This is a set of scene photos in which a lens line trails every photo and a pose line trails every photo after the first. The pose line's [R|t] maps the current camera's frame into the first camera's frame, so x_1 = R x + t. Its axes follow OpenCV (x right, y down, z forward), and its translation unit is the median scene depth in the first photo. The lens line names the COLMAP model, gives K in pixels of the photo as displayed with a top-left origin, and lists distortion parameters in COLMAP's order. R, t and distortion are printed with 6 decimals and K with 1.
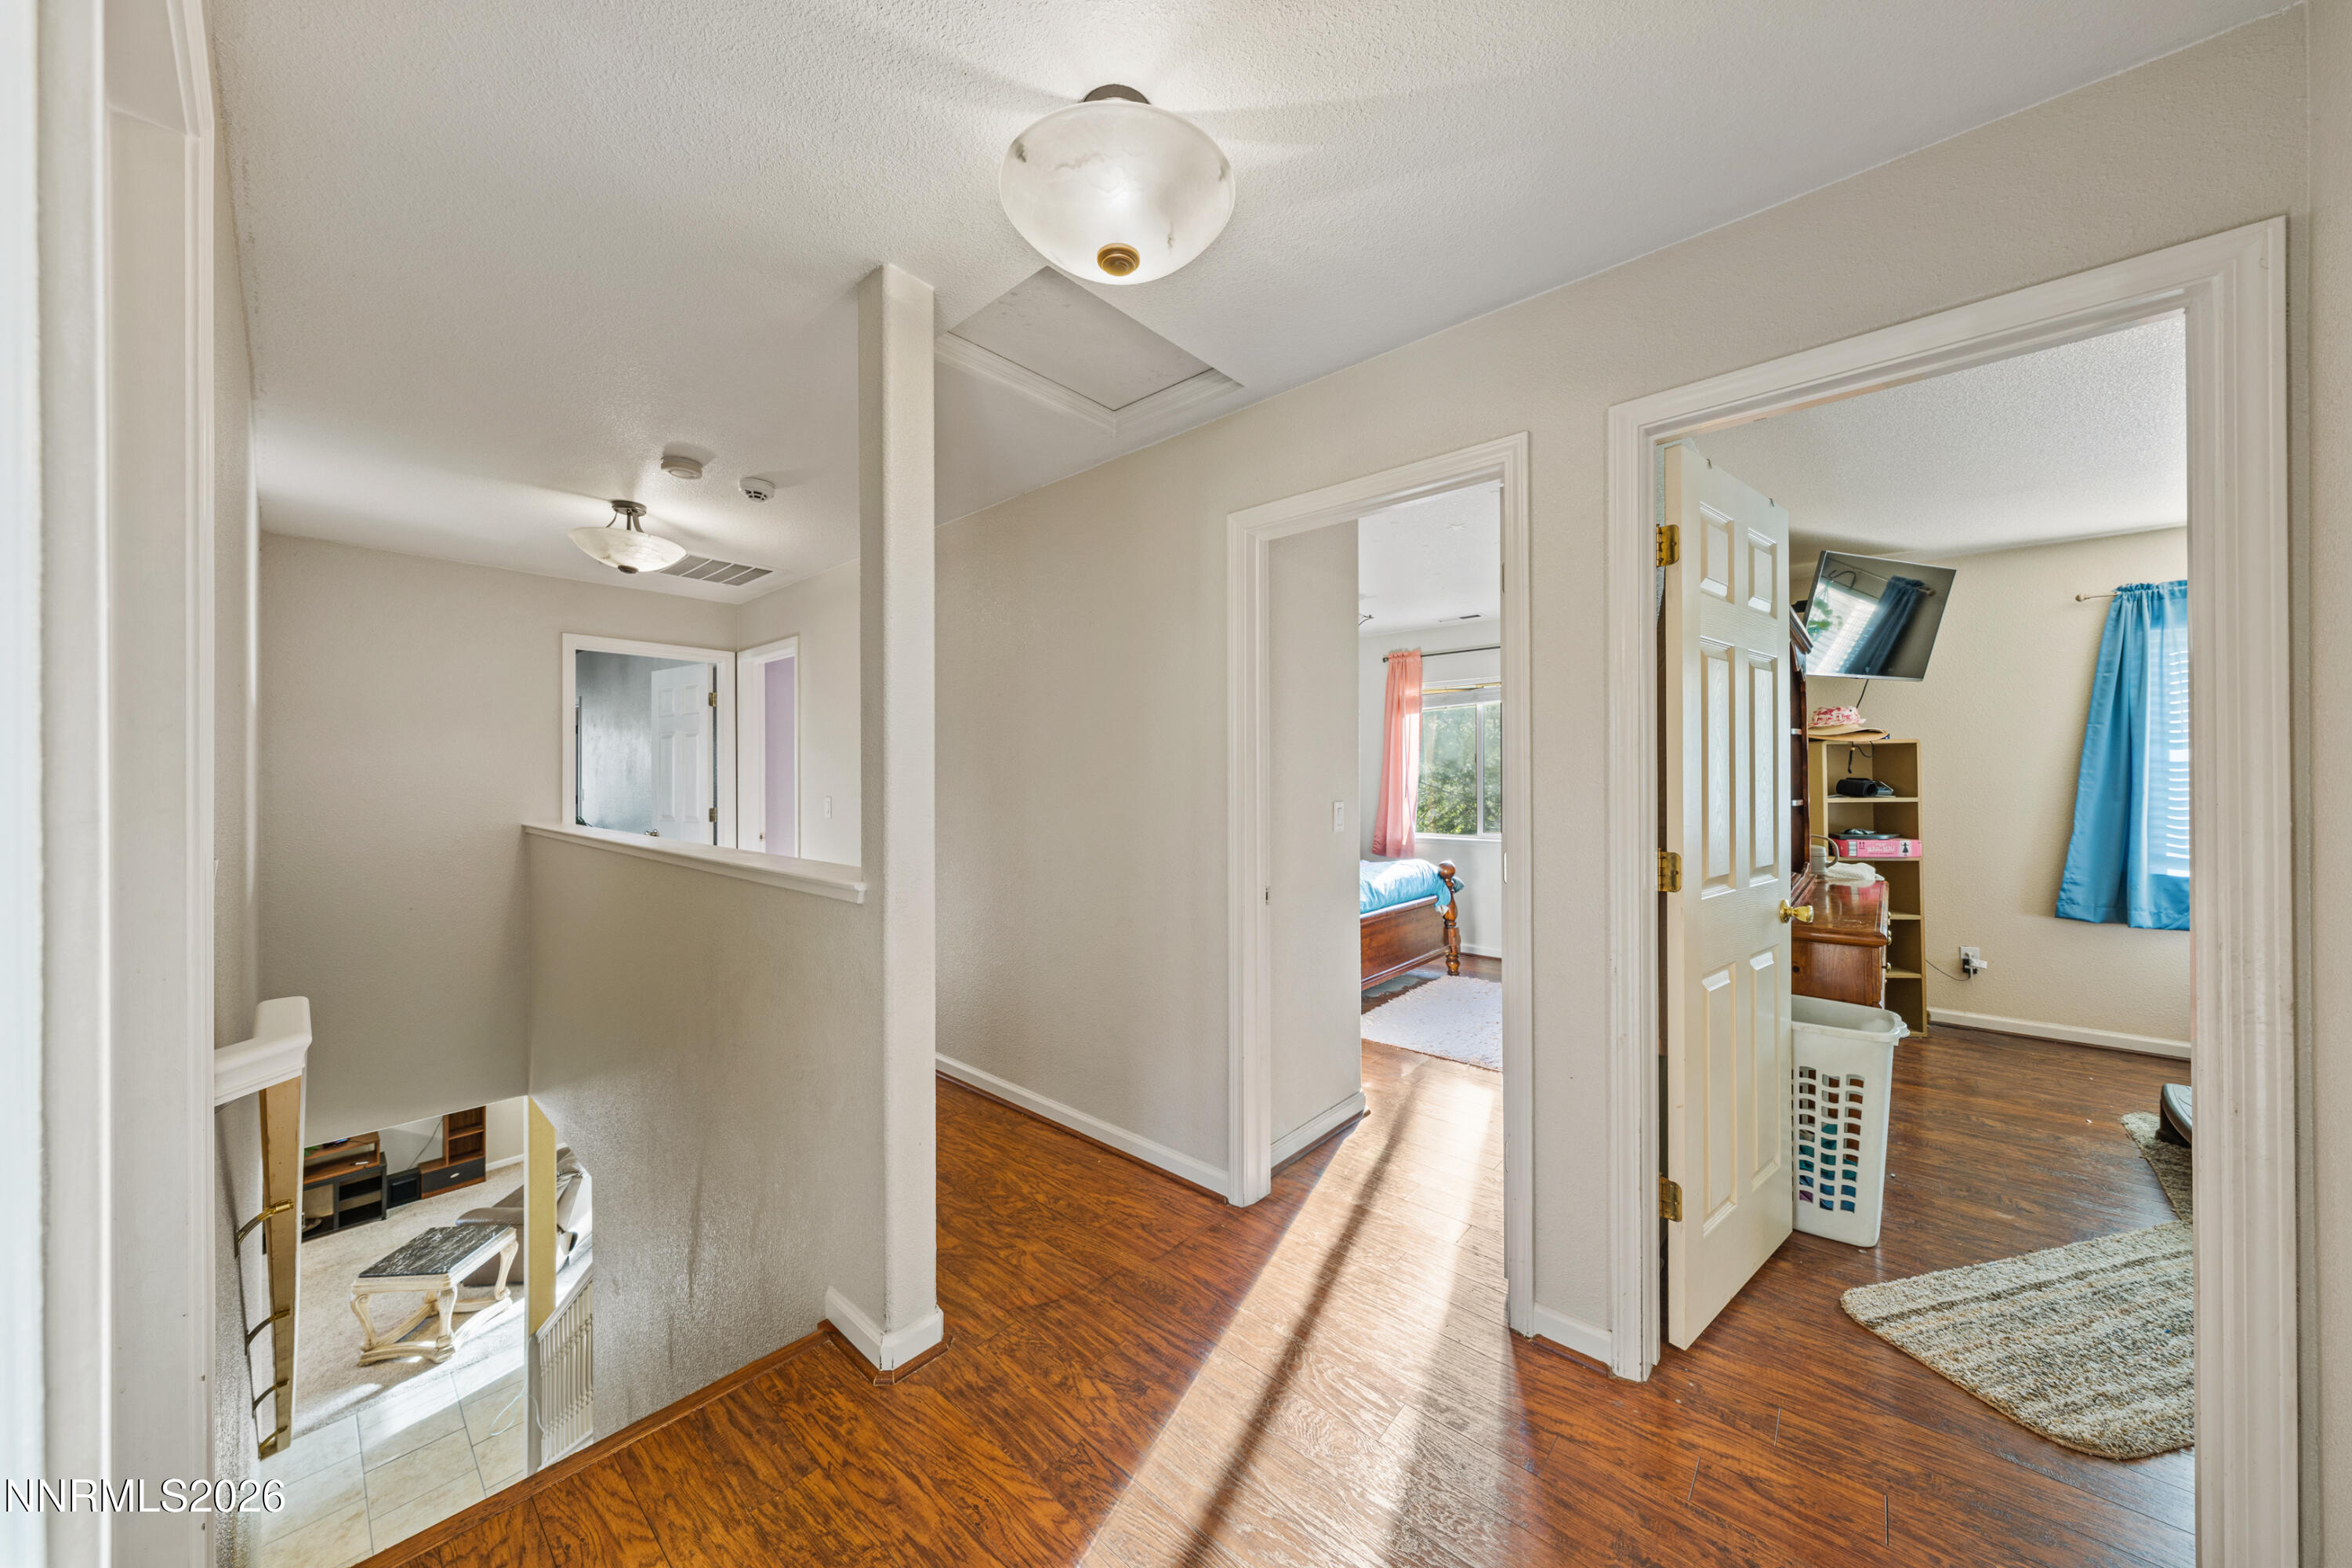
lens RADIAL K [[793.9, 0, 1169.4], [0, 793.9, 780.2], [0, 0, 1]] dist [-0.003141, 0.000504]
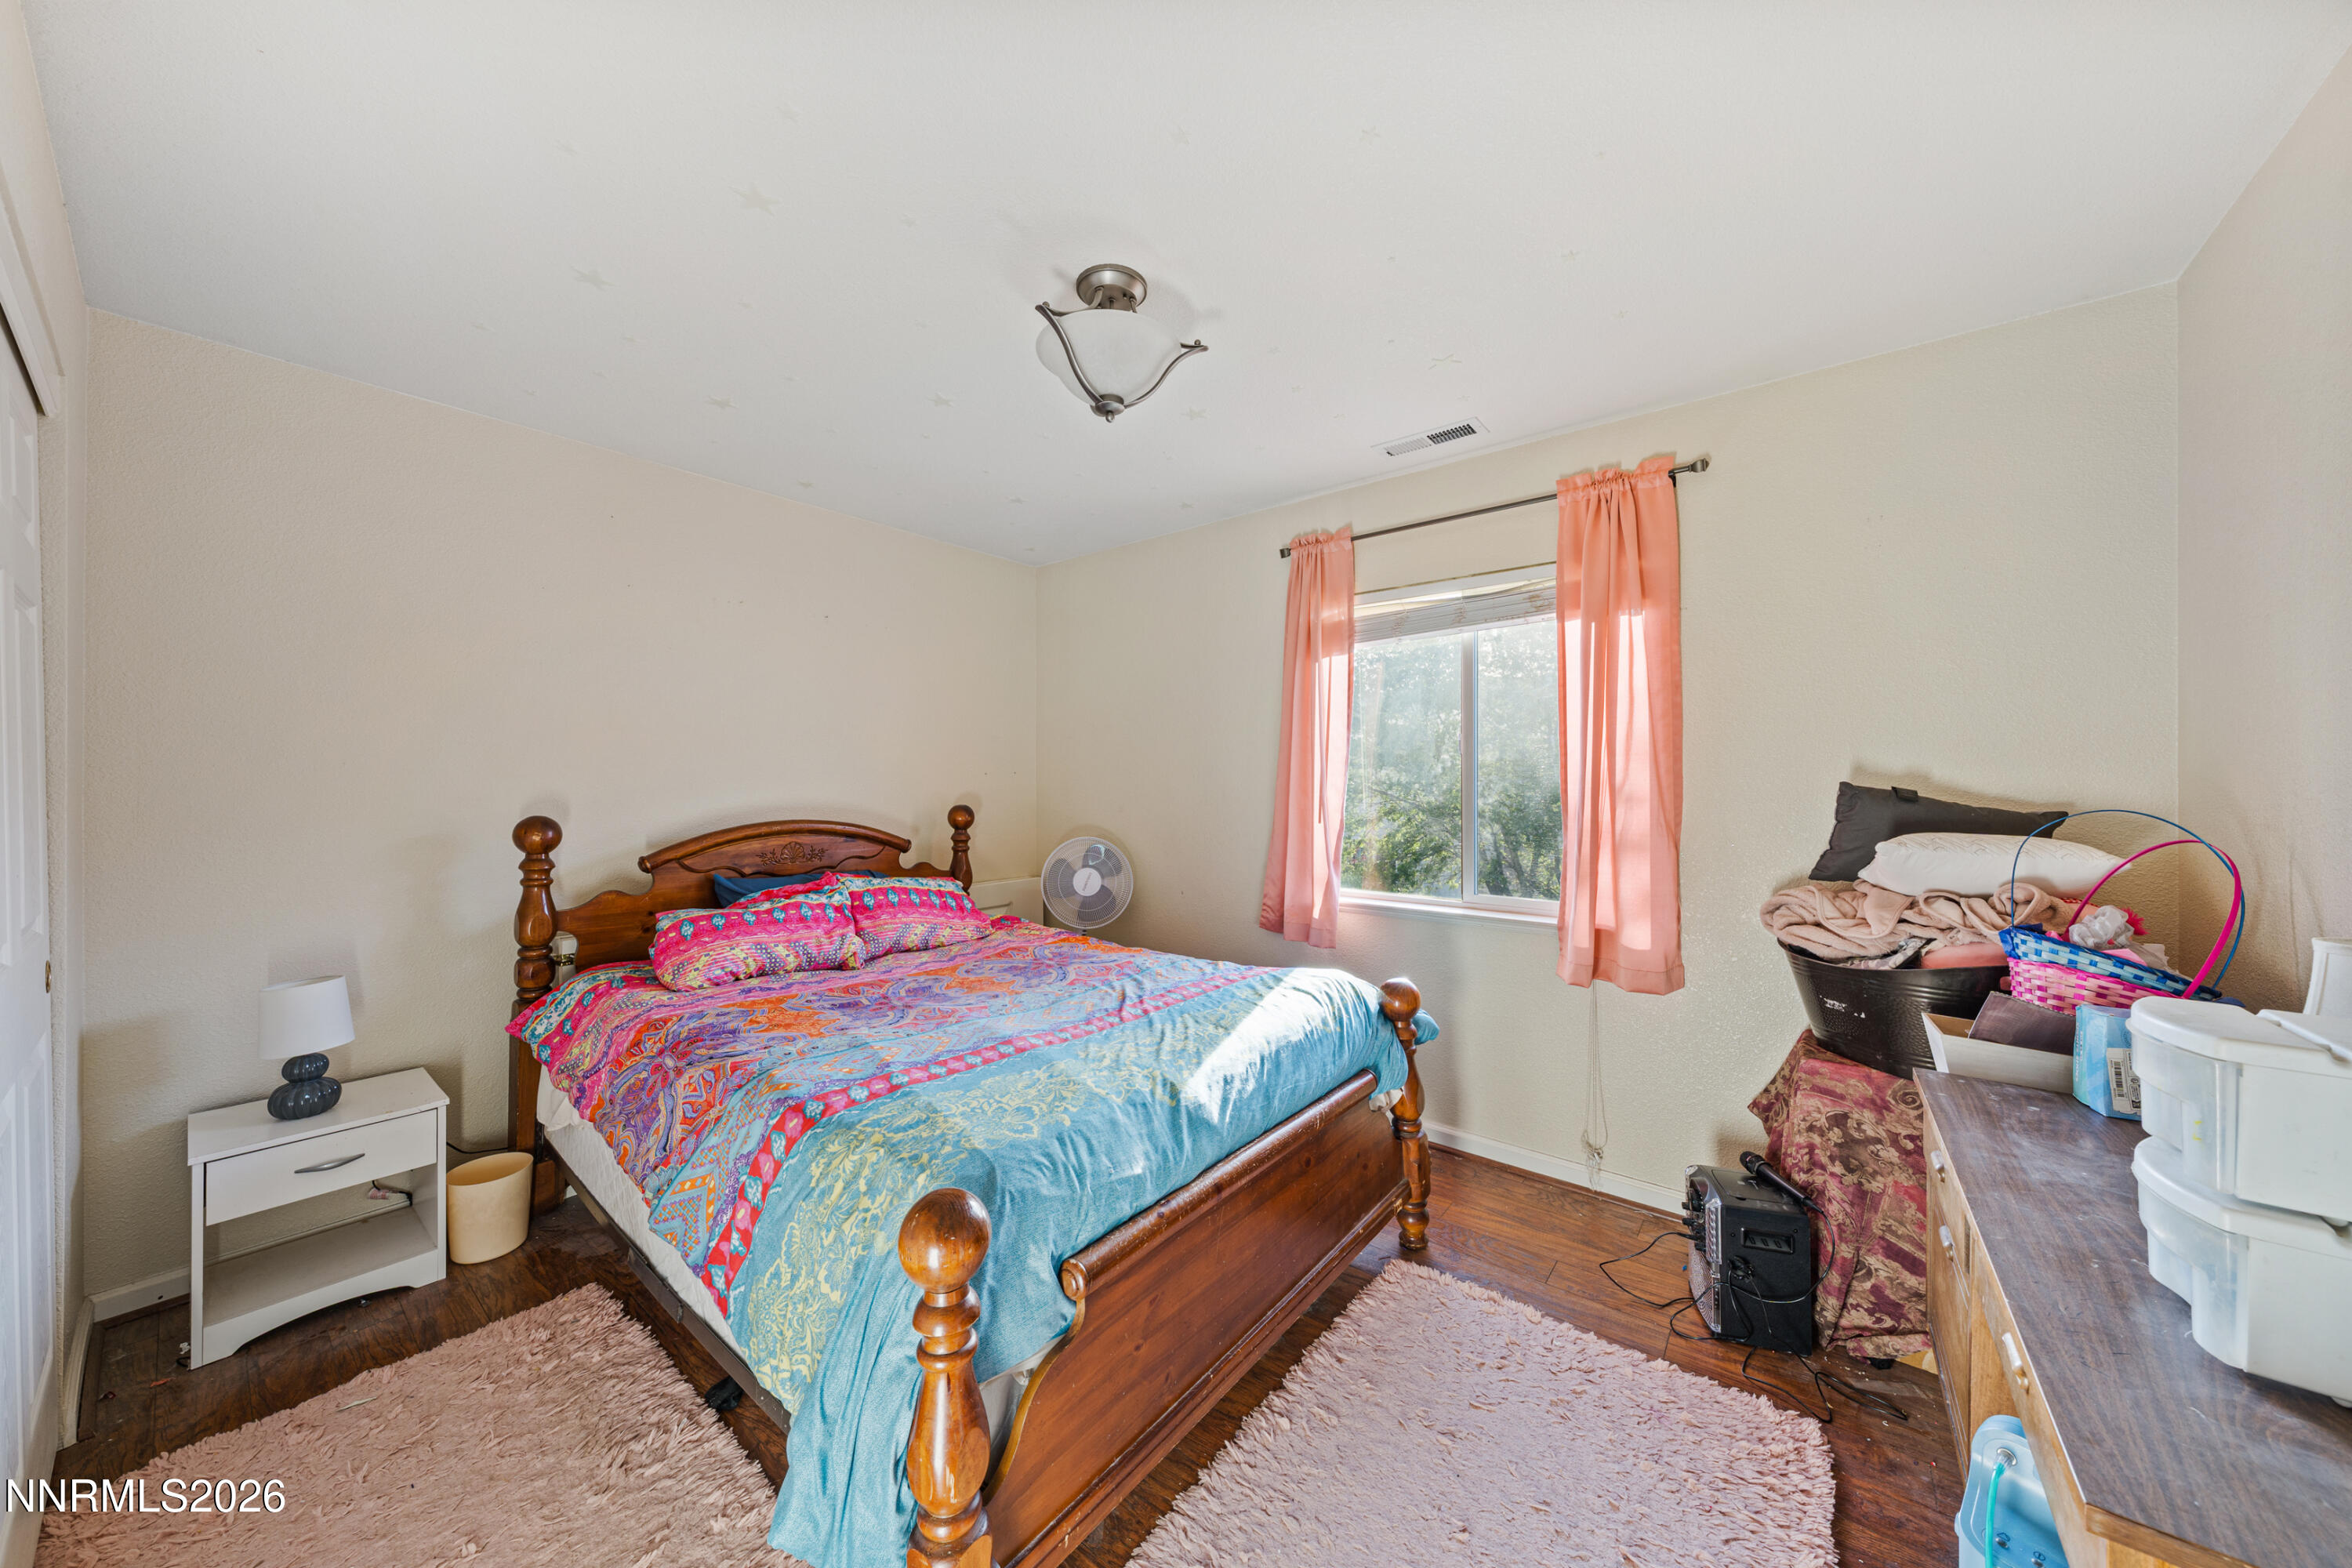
lens RADIAL K [[793.9, 0, 1180.3], [0, 793.9, 792.4], [0, 0, 1]] dist [-0.003141, 0.000504]
pose [[0.998164, 0.003777, 0.060456, 0.185650], [-0.003868, 0.999992, 0.001390, 0.002338], [-0.060450, -0.001621, 0.998170, 0.524904]]
